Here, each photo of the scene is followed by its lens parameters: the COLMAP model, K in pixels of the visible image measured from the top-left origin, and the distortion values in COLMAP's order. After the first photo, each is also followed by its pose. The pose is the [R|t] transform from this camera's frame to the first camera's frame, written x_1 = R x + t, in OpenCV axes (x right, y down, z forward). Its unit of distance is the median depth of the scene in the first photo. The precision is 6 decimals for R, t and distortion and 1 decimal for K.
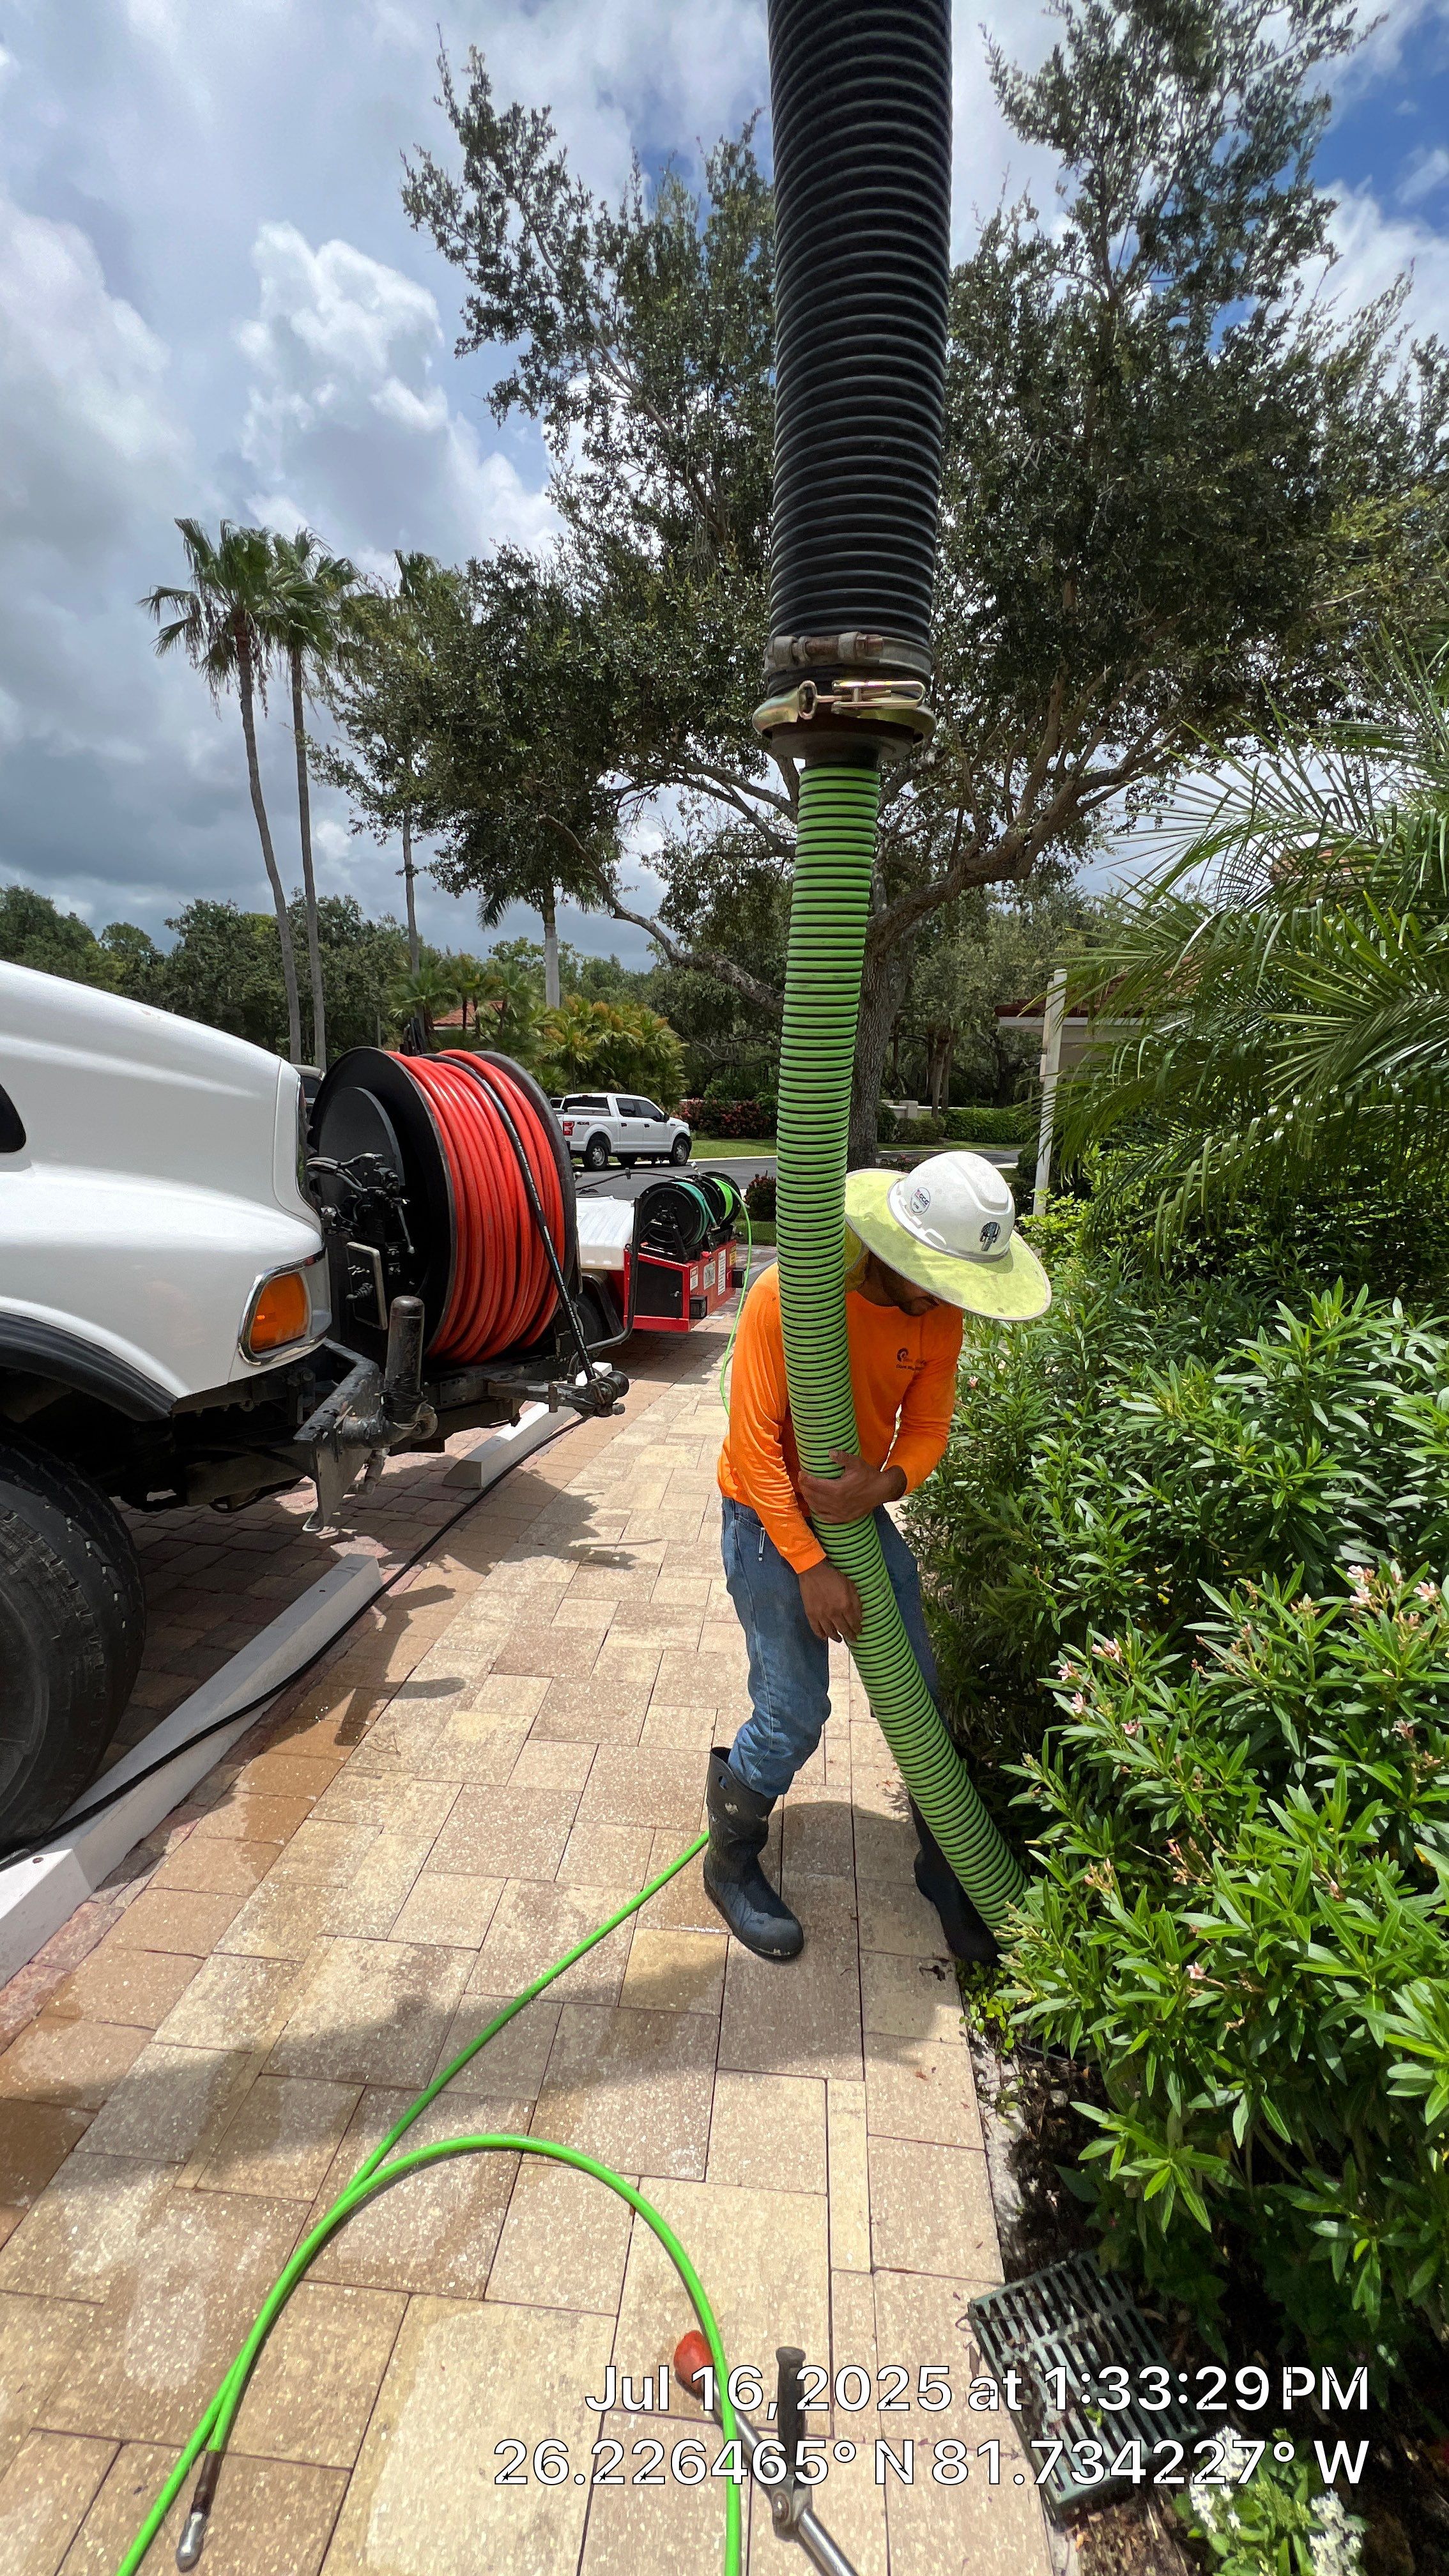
lens RADIAL K [[1013.1, 0, 734.7], [0, 1013.1, 1286.0], [0, 0, 1]] dist [-0.001498, 0.000655]
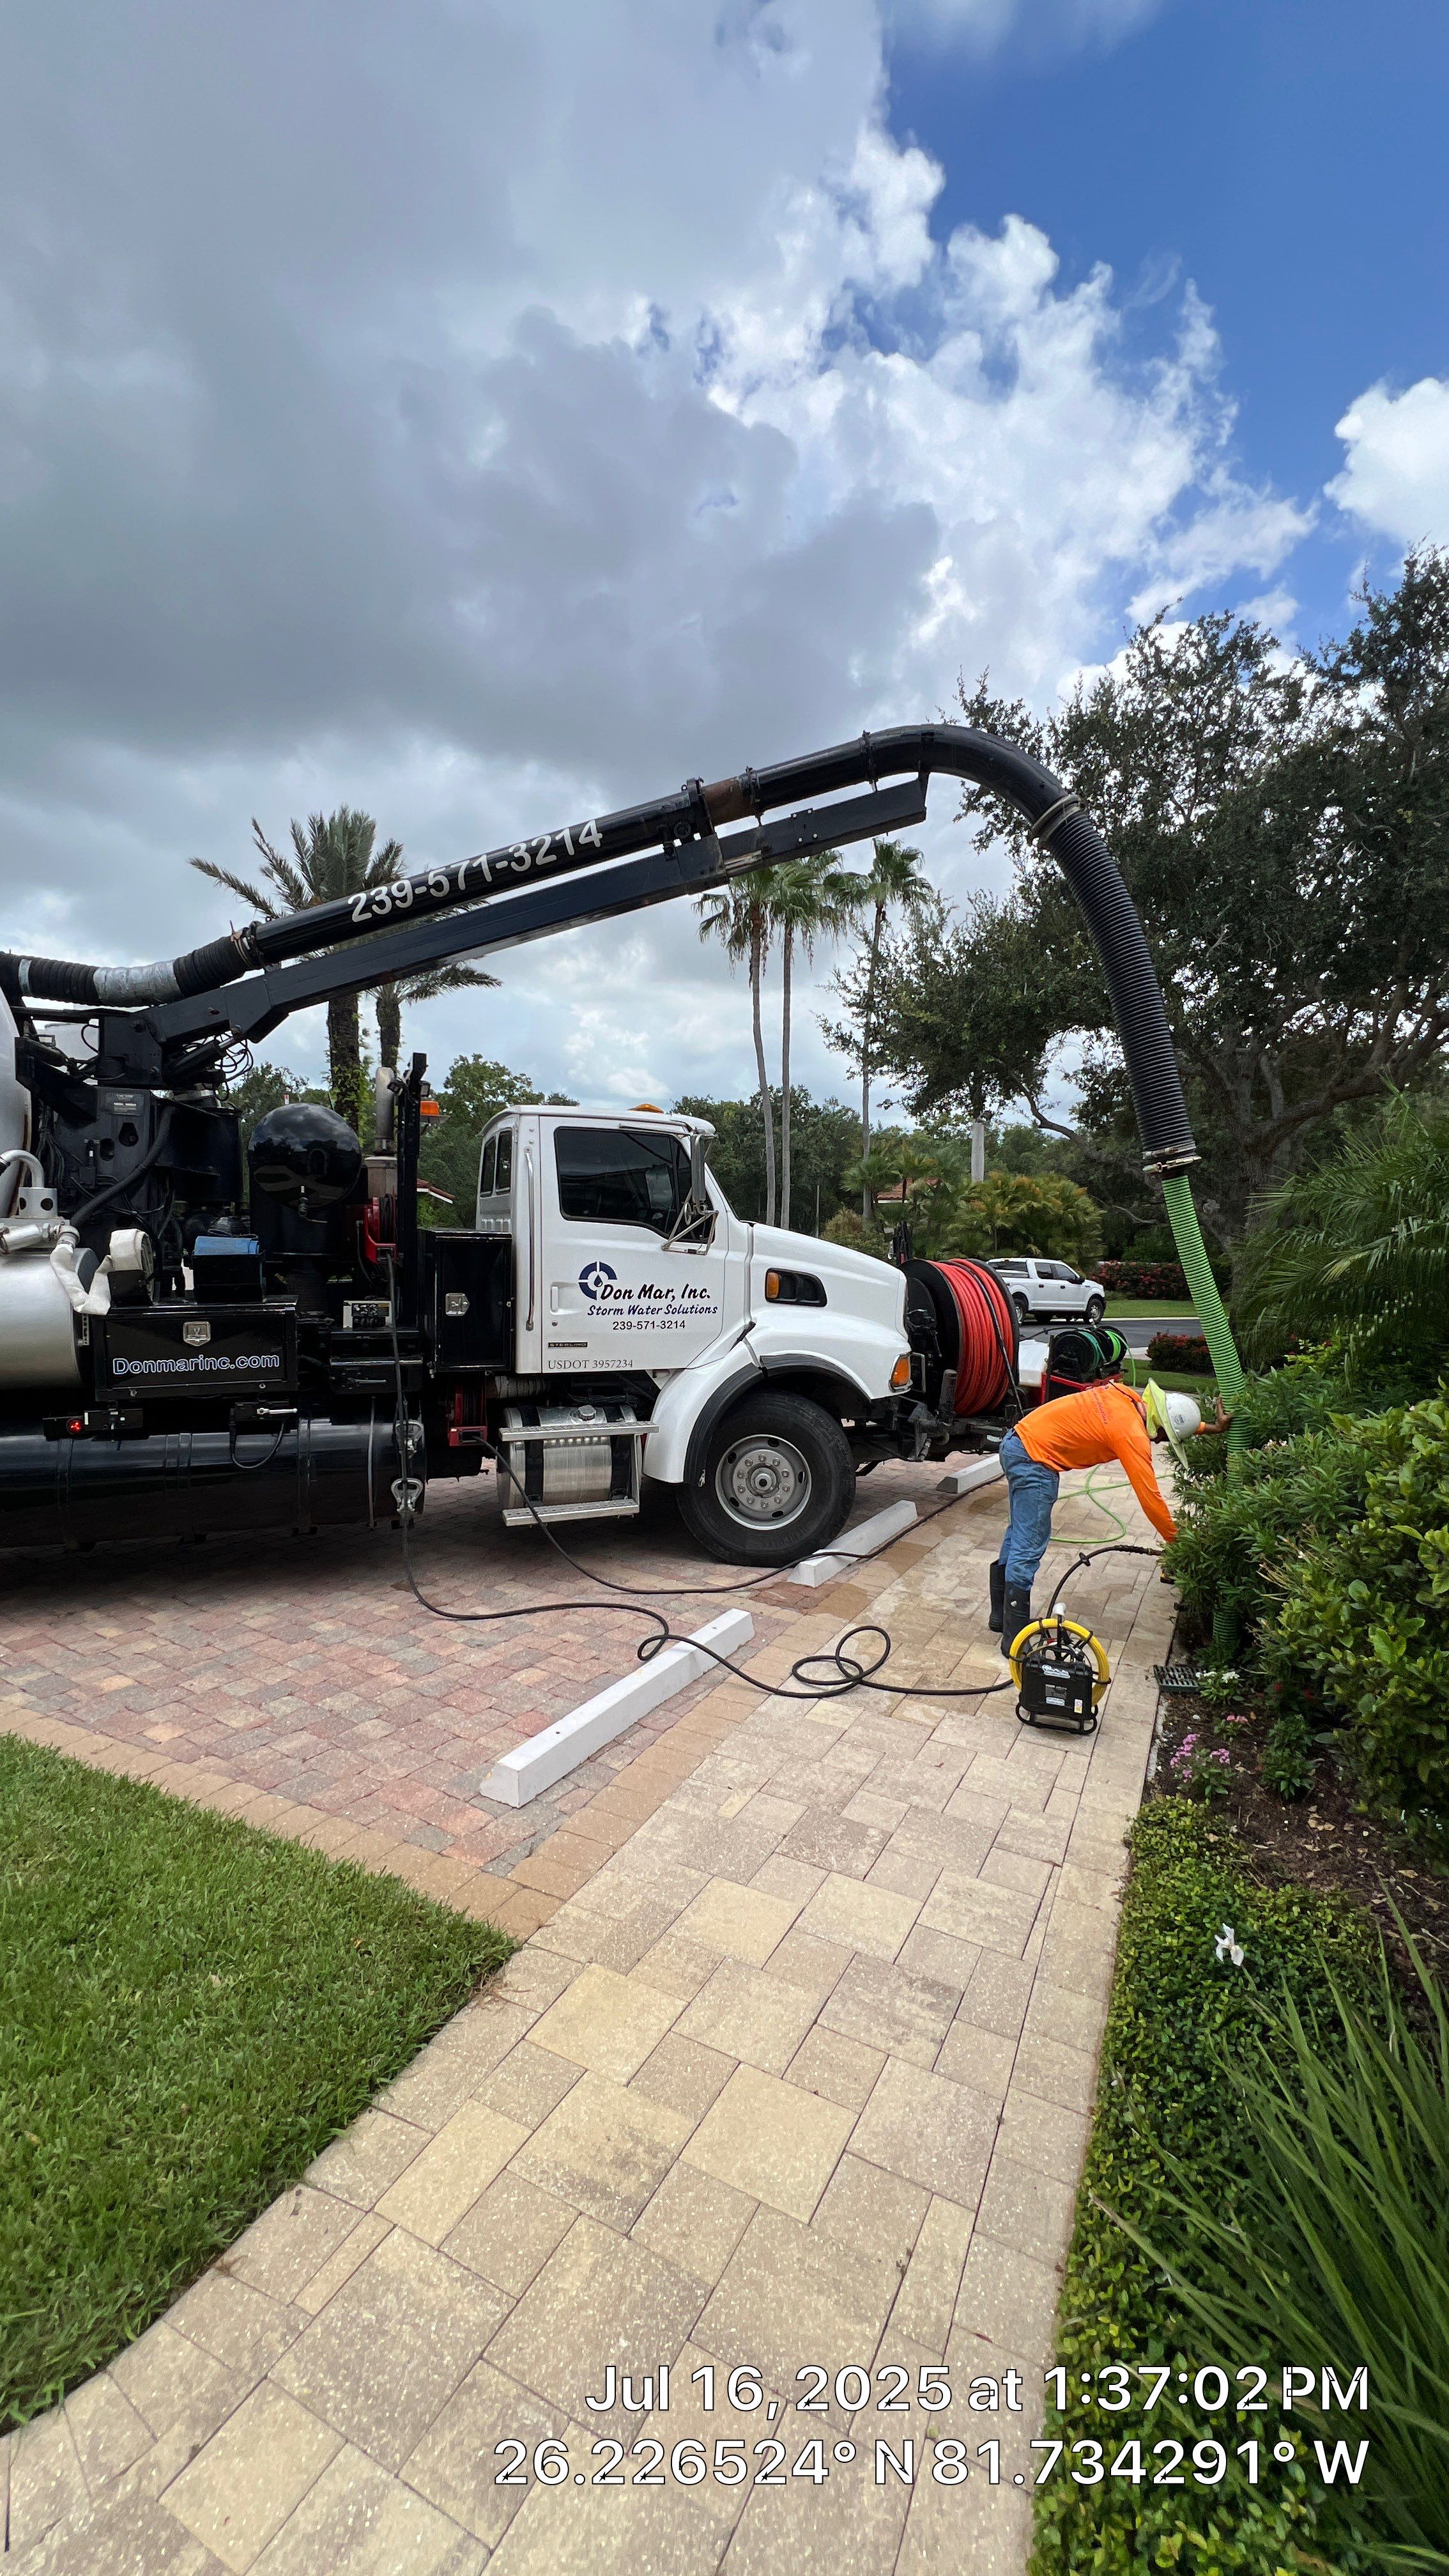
lens RADIAL K [[1013.1, 0, 734.7], [0, 1013.1, 1286.0], [0, 0, 1]] dist [-0.001498, 0.000655]
pose [[0.920984, 0.015859, -0.389278, 0.014669], [-0.074717, 0.987814, -0.136529, 0.019304], [0.382369, 0.154826, 0.910946, -0.152499]]
